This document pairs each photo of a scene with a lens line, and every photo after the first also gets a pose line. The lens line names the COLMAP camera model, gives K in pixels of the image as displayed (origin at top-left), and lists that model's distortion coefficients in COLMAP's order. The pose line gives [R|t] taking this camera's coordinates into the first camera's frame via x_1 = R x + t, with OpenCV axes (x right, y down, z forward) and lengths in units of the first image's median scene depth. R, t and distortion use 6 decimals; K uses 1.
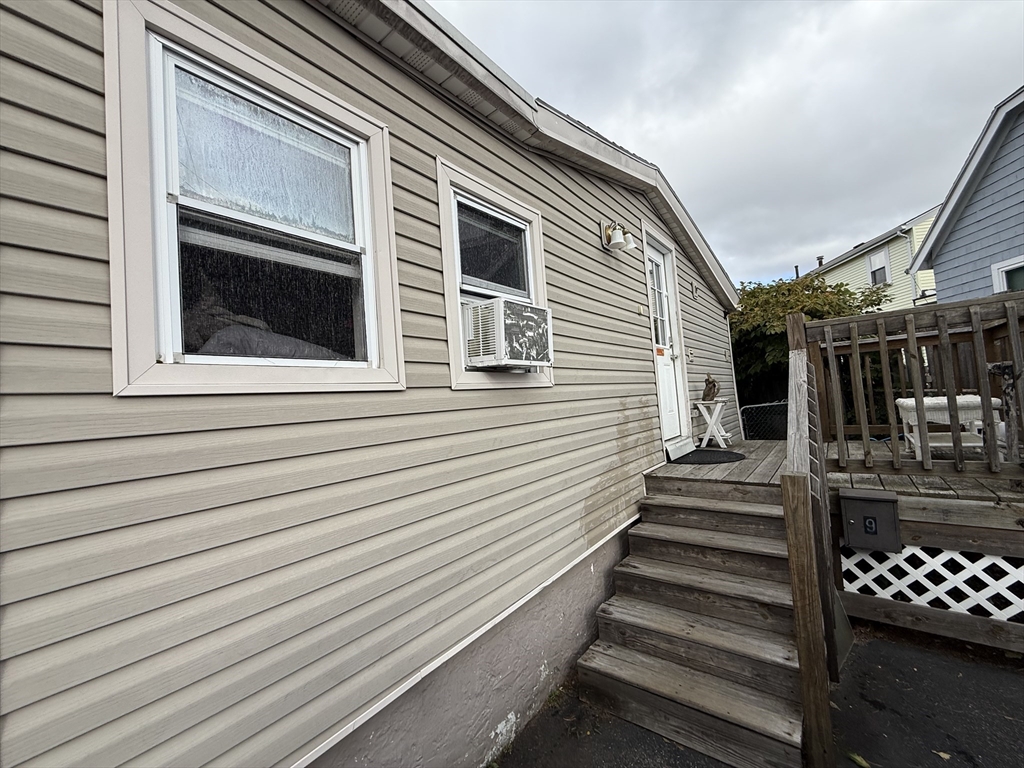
lens RADIAL K [[409.8, 0, 510.3], [0, 409.8, 383.7], [0, 0, 1]] dist [0.000932, 0.000496]
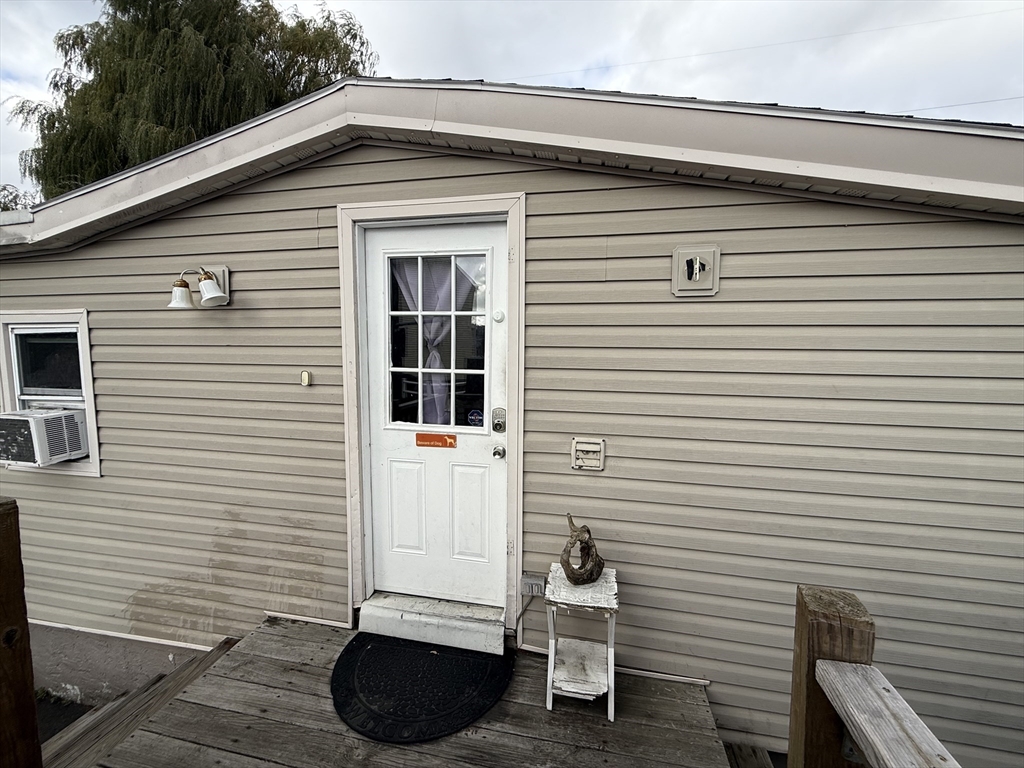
lens RADIAL K [[409.8, 0, 511.5], [0, 409.8, 380.9], [0, 0, 1]] dist [0.000932, 0.000496]
pose [[0.456080, 0.156822, -0.876013, 1.114355], [0.006202, 0.983768, 0.179340, -0.318612], [0.889917, -0.087226, 0.447704, 1.114019]]
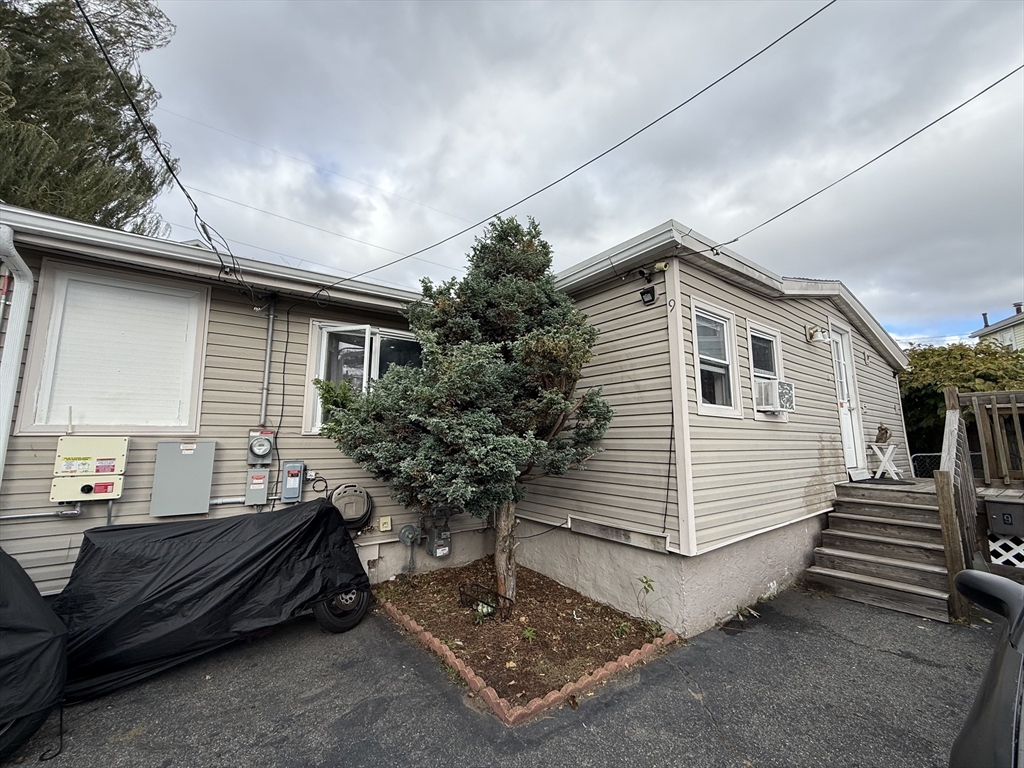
lens RADIAL K [[409.8, 0, 511.7], [0, 409.8, 385.4], [0, 0, 1]] dist [0.000932, 0.000496]
pose [[0.964859, 0.038064, -0.259996, -0.480197], [-0.060295, 0.995123, -0.078068, 0.045326], [0.255756, 0.091001, 0.962449, -0.867008]]
